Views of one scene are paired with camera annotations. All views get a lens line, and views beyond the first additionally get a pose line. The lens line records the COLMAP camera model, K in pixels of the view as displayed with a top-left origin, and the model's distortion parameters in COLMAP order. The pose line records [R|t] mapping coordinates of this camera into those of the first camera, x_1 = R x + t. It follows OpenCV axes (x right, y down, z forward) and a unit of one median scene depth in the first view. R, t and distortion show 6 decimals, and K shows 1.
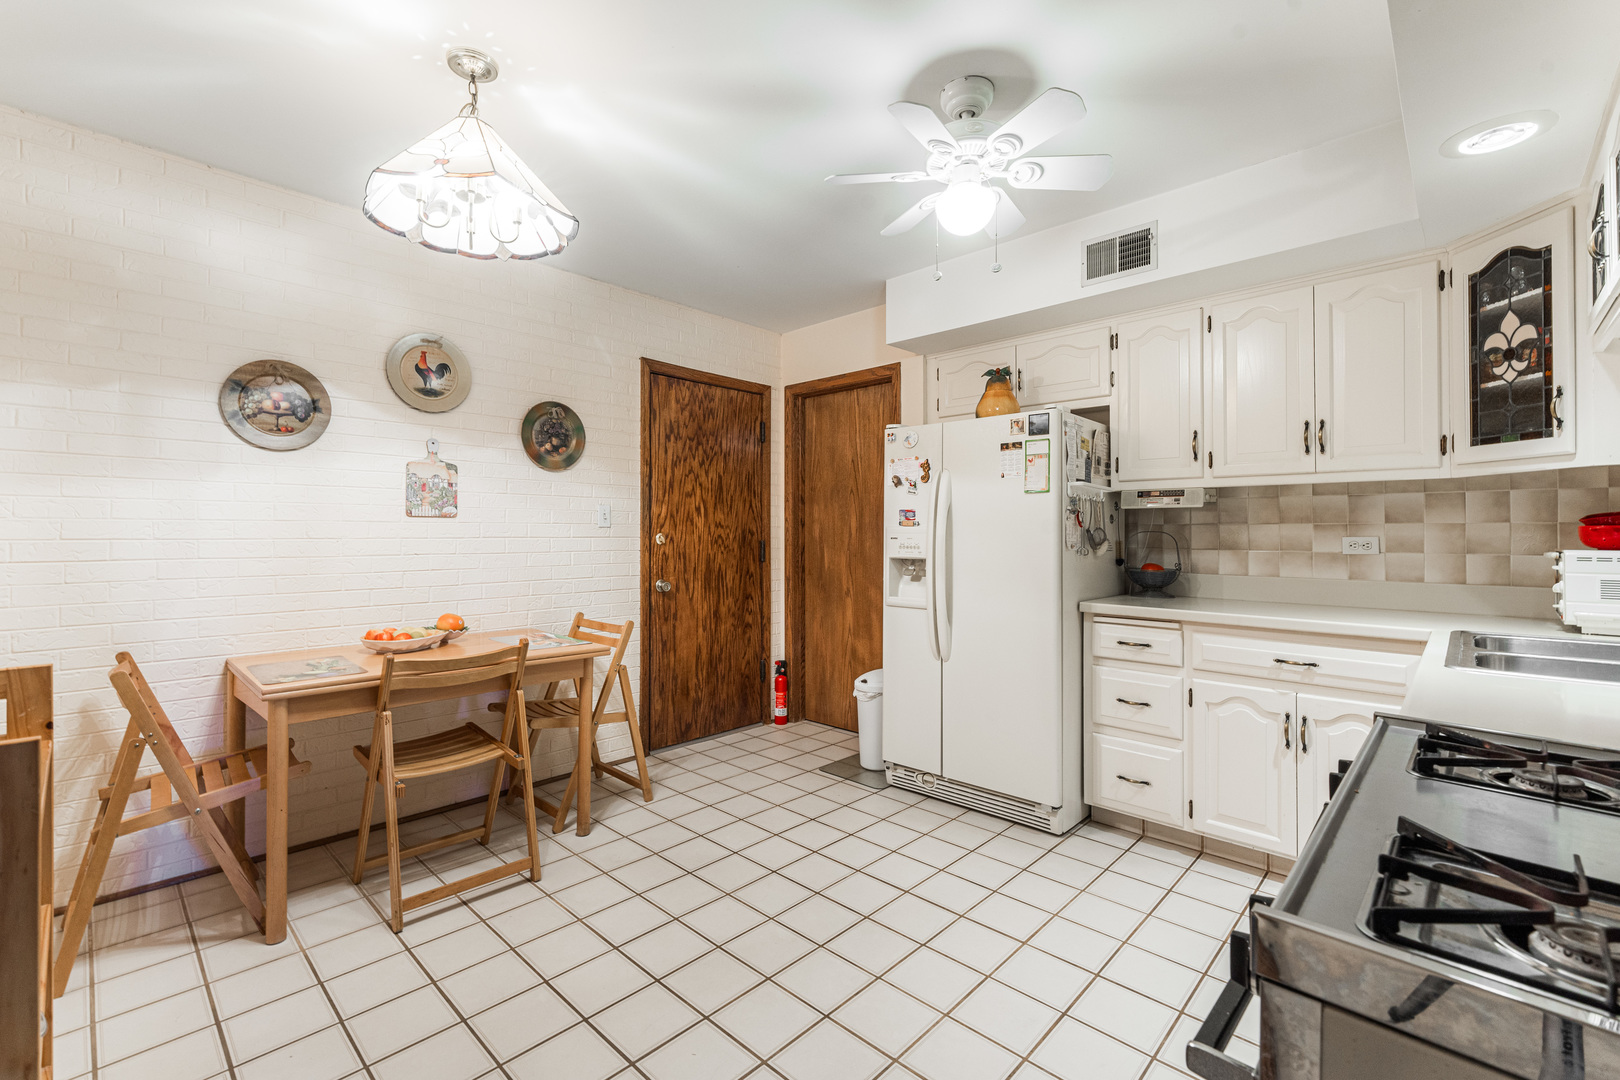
lens RADIAL K [[695.2, 0, 806.4], [0, 695.2, 522.1], [0, 0, 1]] dist [0.000688, -0.000010]
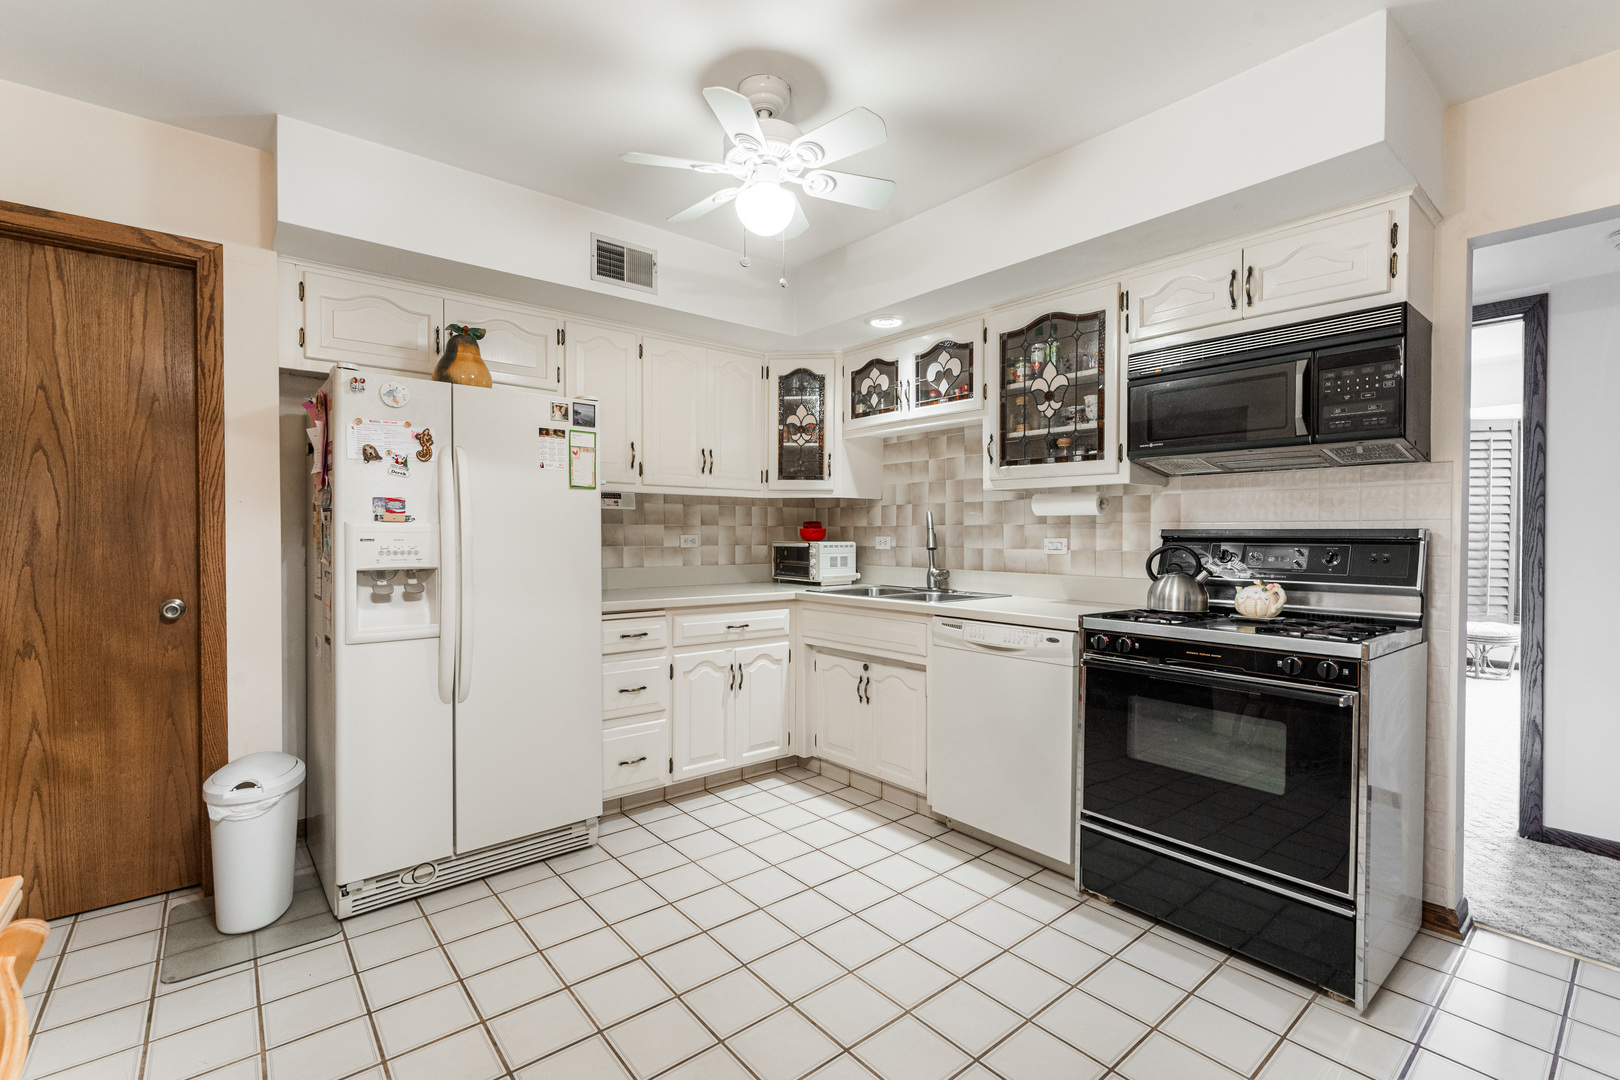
lens RADIAL K [[699.9, 0, 810.0], [0, 699.9, 540.0], [0, 0, 1]] dist [0.000569, 0.000004]
pose [[0.124896, -0.011992, 0.992097, -0.540304], [-0.018657, 0.999722, 0.014433, 0.006568], [-0.991994, -0.020312, 0.124638, 0.566786]]
